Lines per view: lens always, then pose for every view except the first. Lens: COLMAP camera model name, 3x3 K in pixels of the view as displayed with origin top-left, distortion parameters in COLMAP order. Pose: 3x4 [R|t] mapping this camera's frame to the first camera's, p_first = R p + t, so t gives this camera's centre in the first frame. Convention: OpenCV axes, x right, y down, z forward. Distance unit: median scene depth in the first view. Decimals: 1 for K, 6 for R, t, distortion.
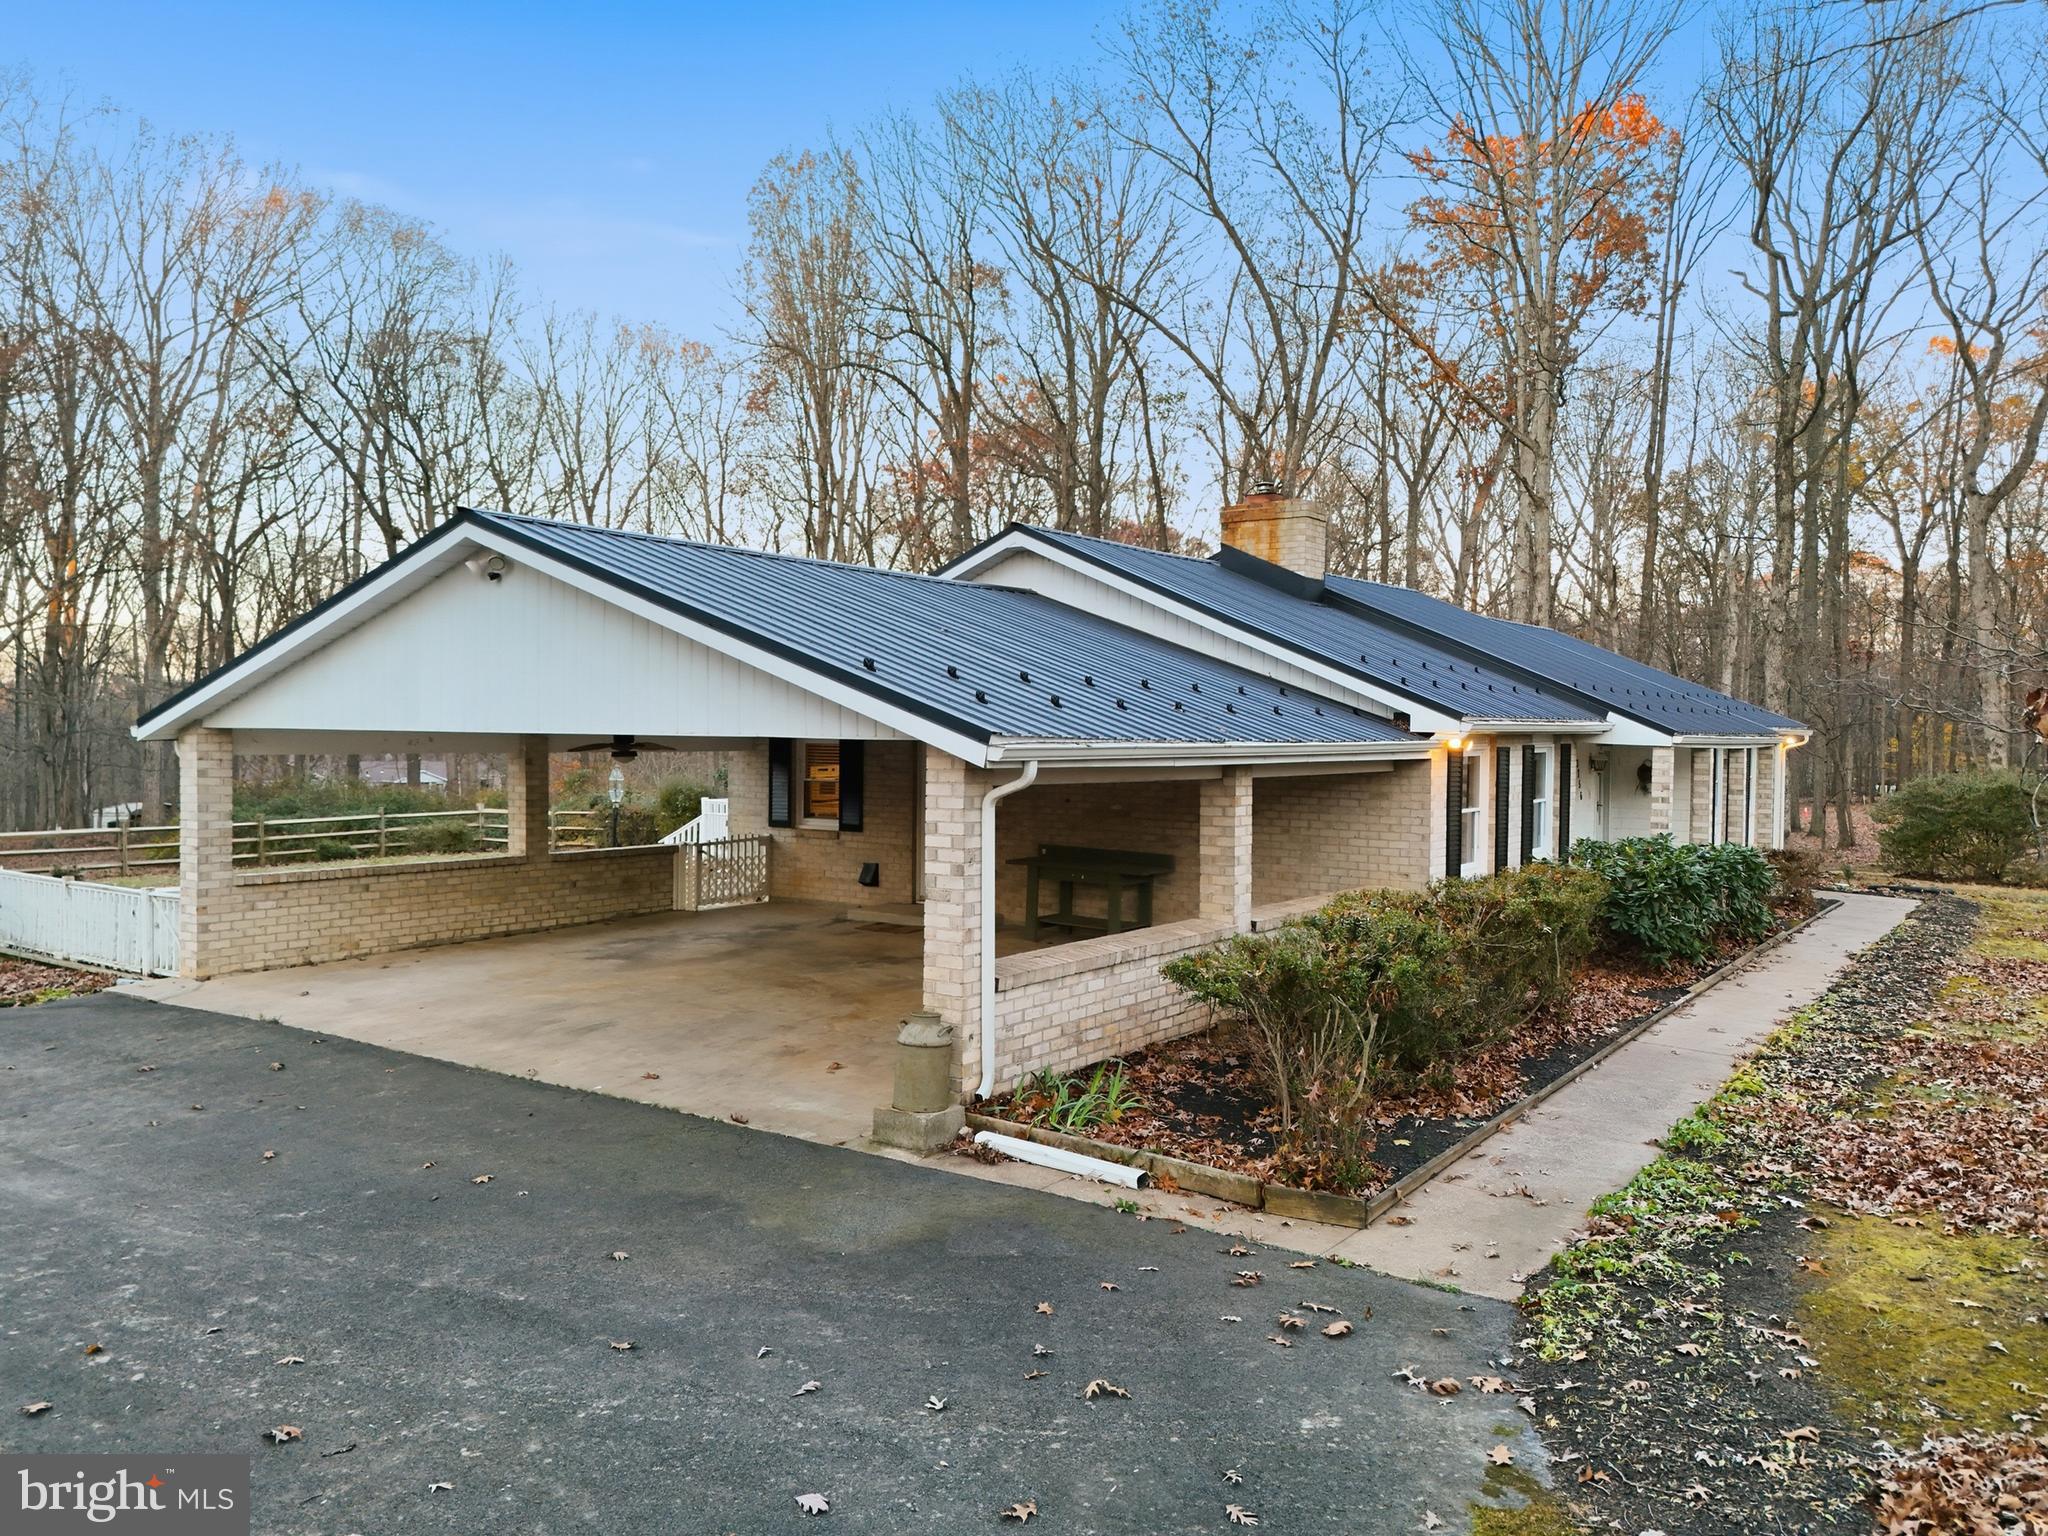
lens RADIAL K [[1500.9, 0, 1024.0], [0, 1500.9, 768.0], [0, 0, 1]] dist [0.071783, -0.061513]
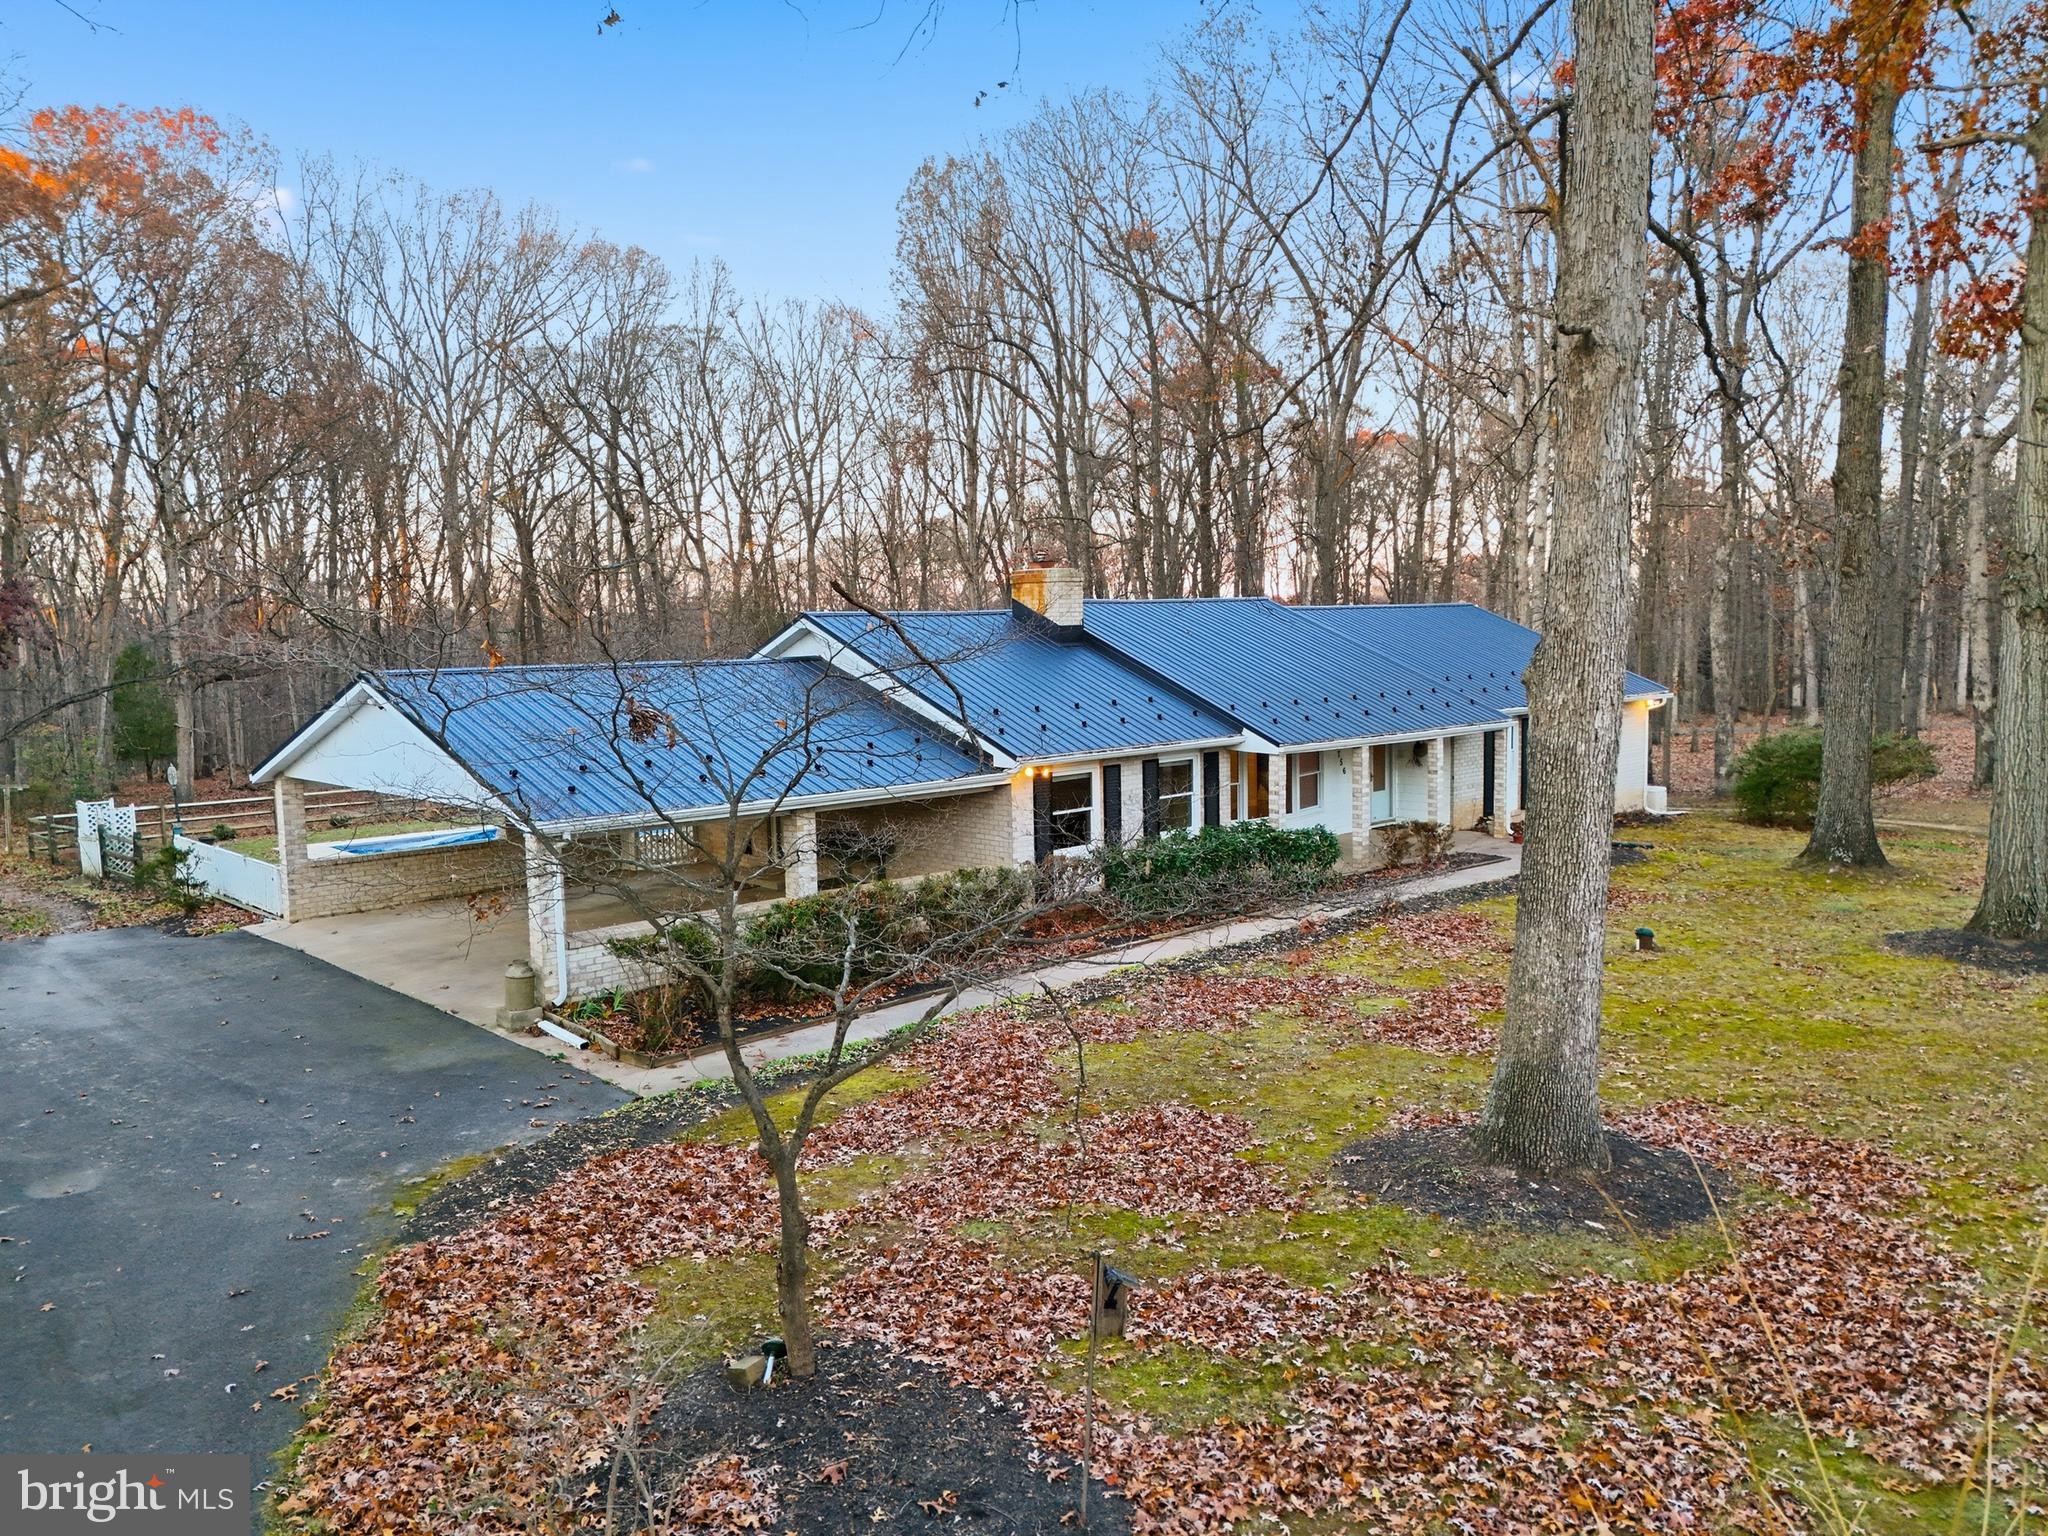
lens RADIAL K [[1485.8, 0, 1024.0], [0, 1485.8, 768.0], [0, 0, 1]] dist [0.098816, -0.098093]
pose [[0.977395, -0.010093, -0.211181, 1.025996], [0.024887, 0.997408, 0.067516, -0.210194], [0.209952, -0.071246, 0.975112, -0.780209]]
